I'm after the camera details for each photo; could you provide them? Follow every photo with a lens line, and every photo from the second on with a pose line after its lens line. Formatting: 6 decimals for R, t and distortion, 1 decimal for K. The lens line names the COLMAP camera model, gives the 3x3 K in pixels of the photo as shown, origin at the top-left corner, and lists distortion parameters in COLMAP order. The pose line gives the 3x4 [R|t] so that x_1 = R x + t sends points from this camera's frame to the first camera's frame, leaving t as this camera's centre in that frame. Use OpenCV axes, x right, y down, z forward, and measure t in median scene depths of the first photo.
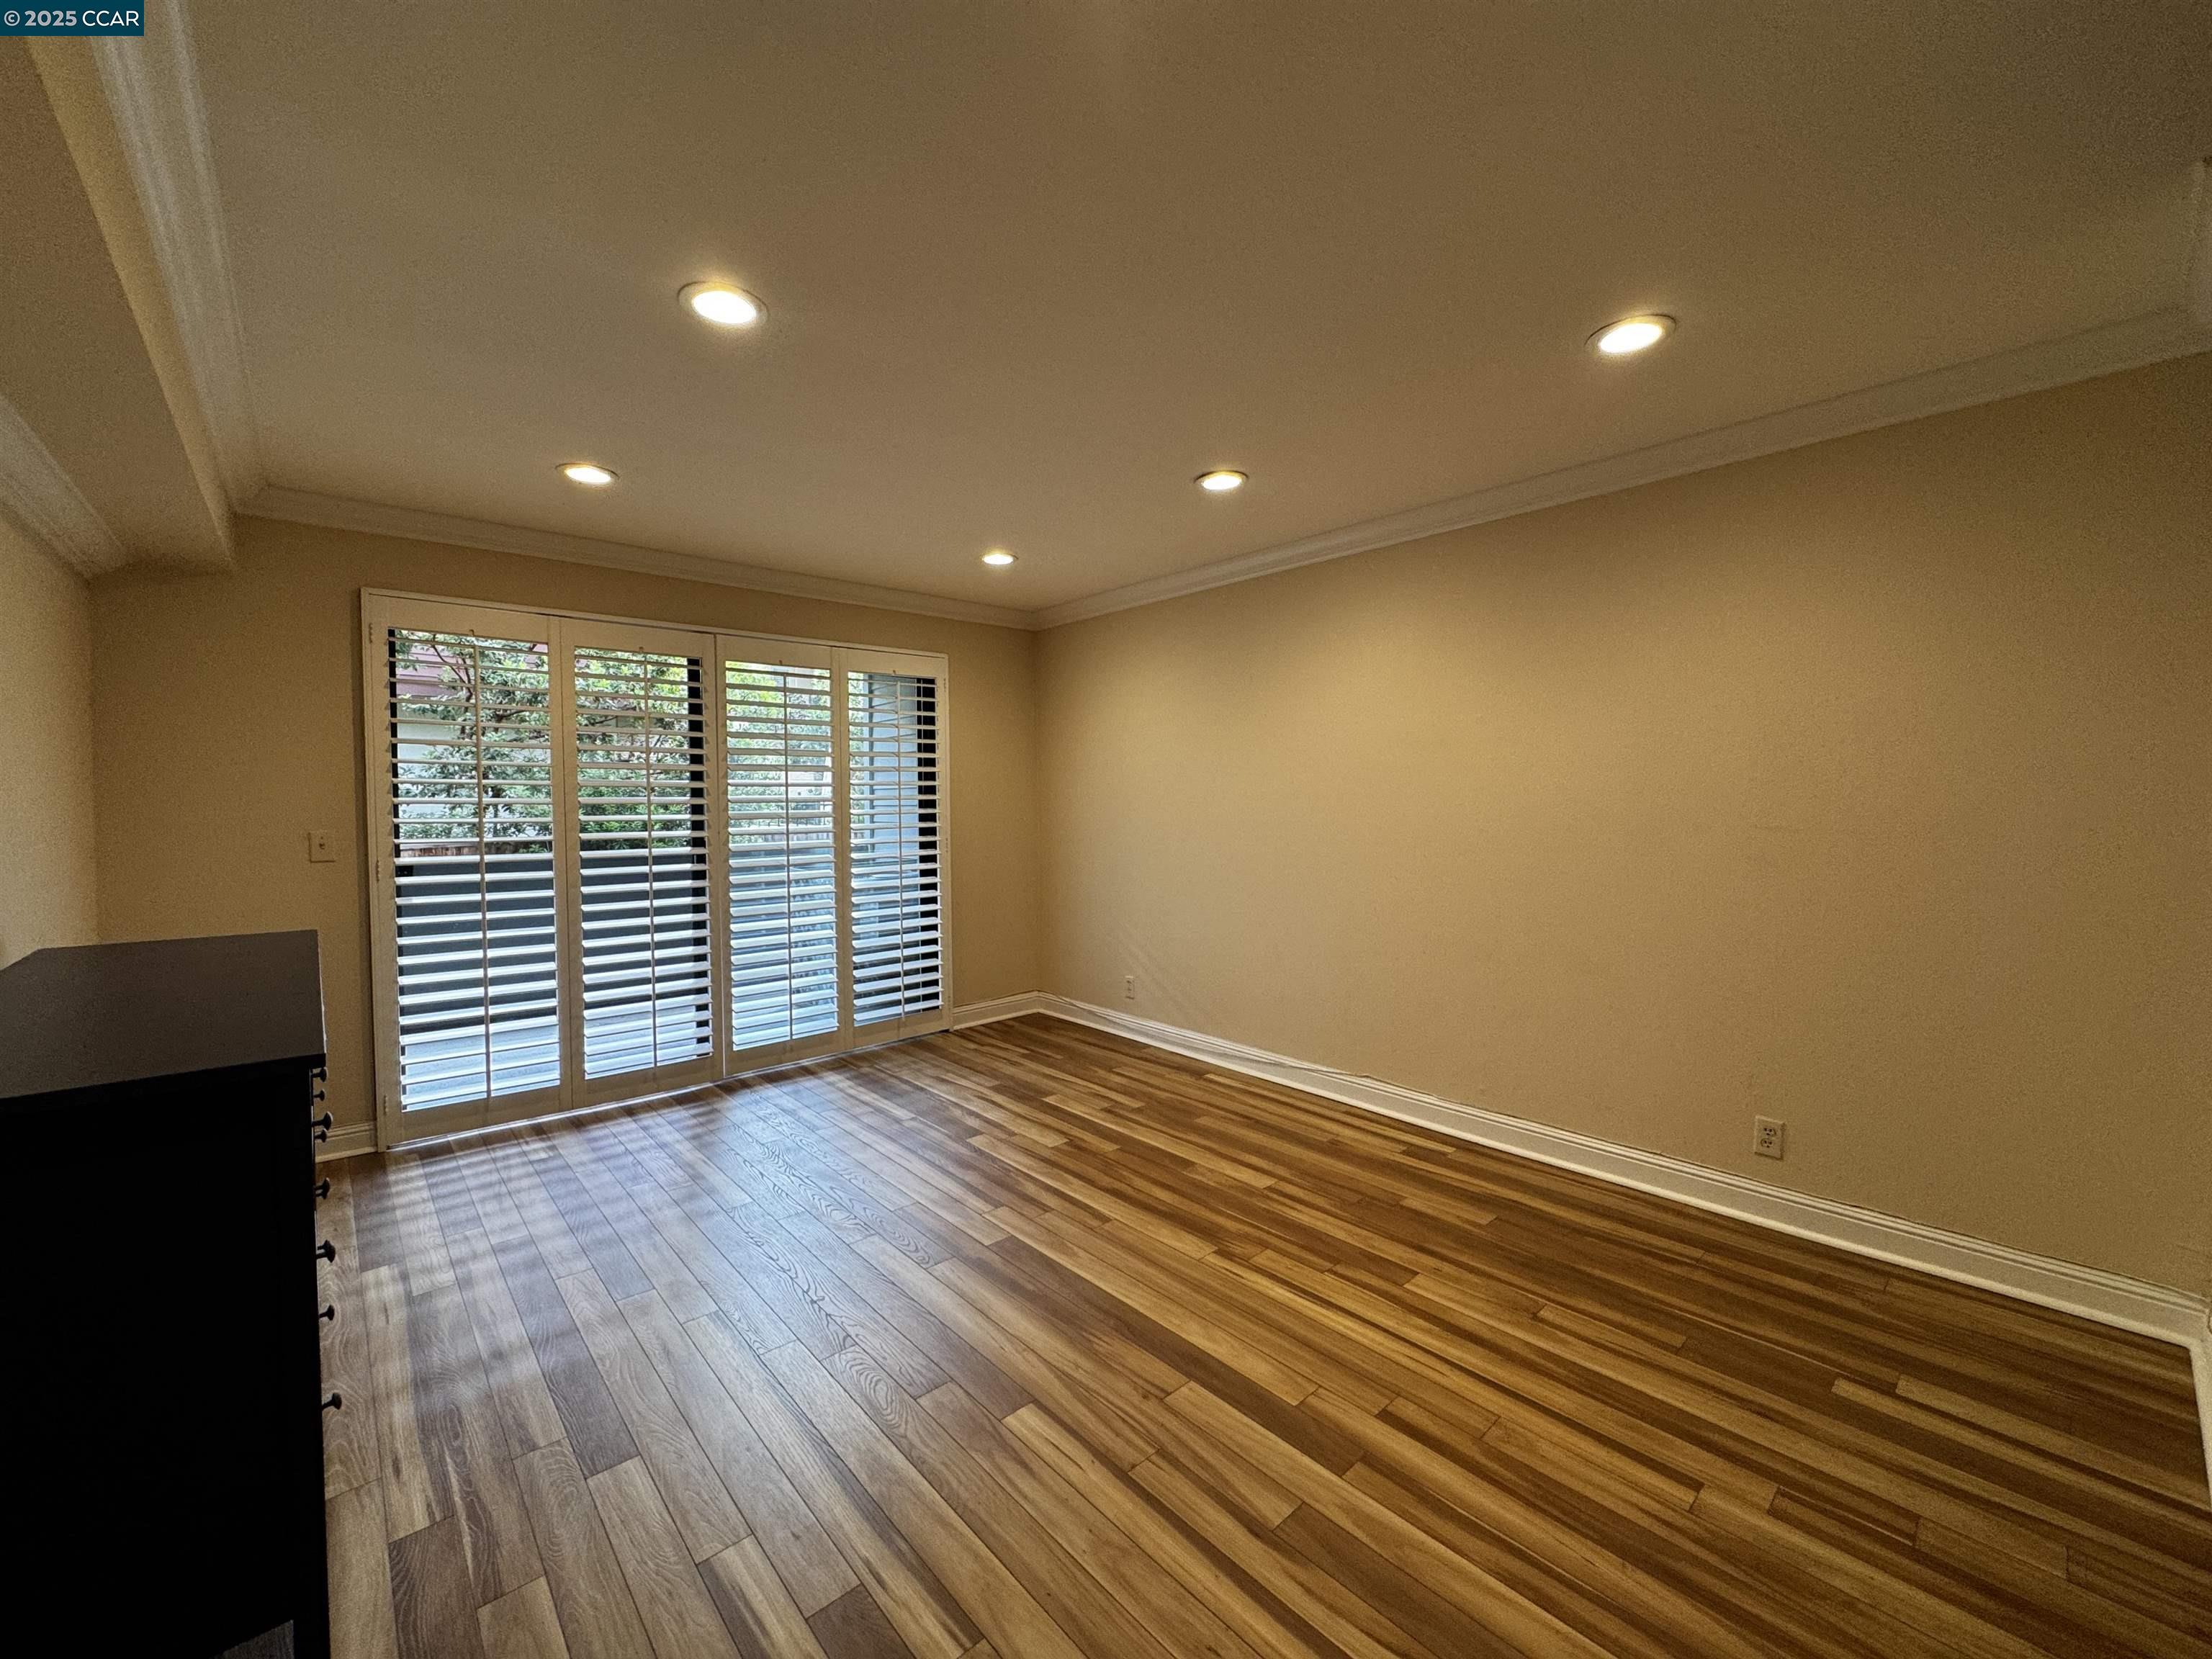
lens RADIAL K [[882.3, 0, 1106.3], [0, 882.3, 824.3], [0, 0, 1]] dist [-0.003605, -0.000005]
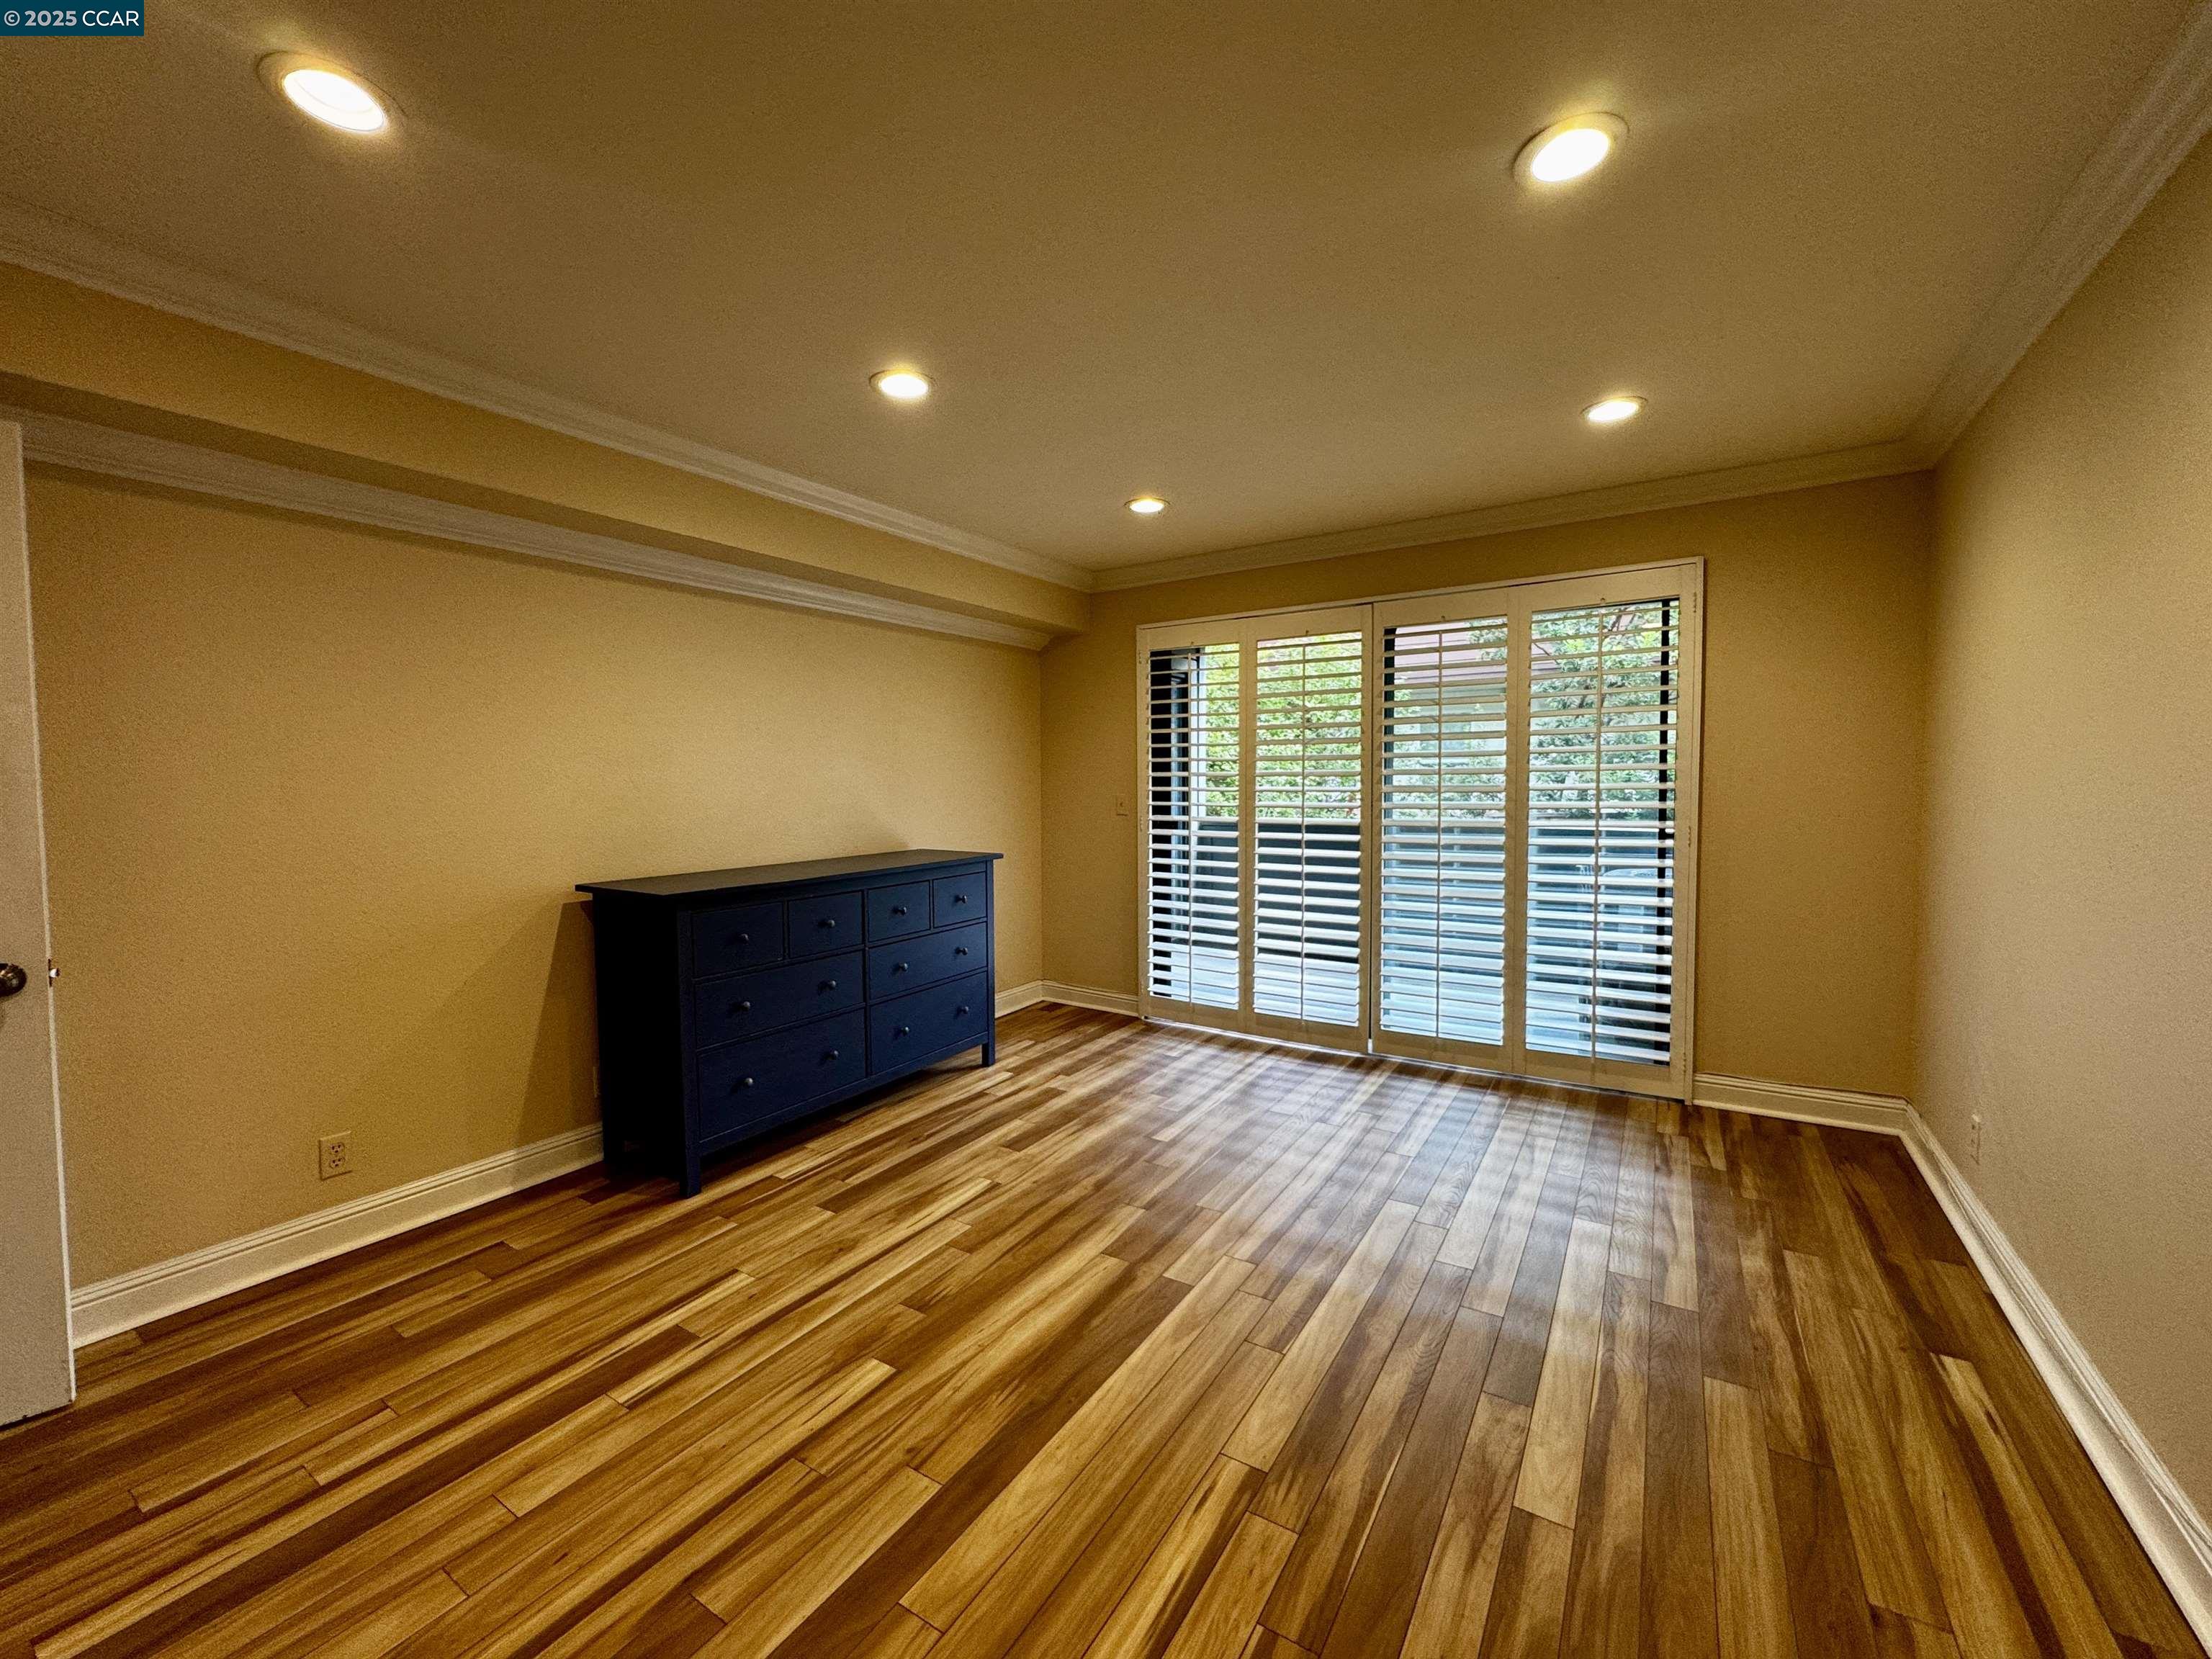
lens RADIAL K [[882.3, 0, 1106.3], [0, 882.3, 824.3], [0, 0, 1]] dist [-0.003605, -0.000005]
pose [[0.268331, 0.049957, -0.962031, 0.462681], [-0.022715, 0.998705, 0.045526, -0.008296], [0.963059, 0.009637, 0.269118, 0.481429]]
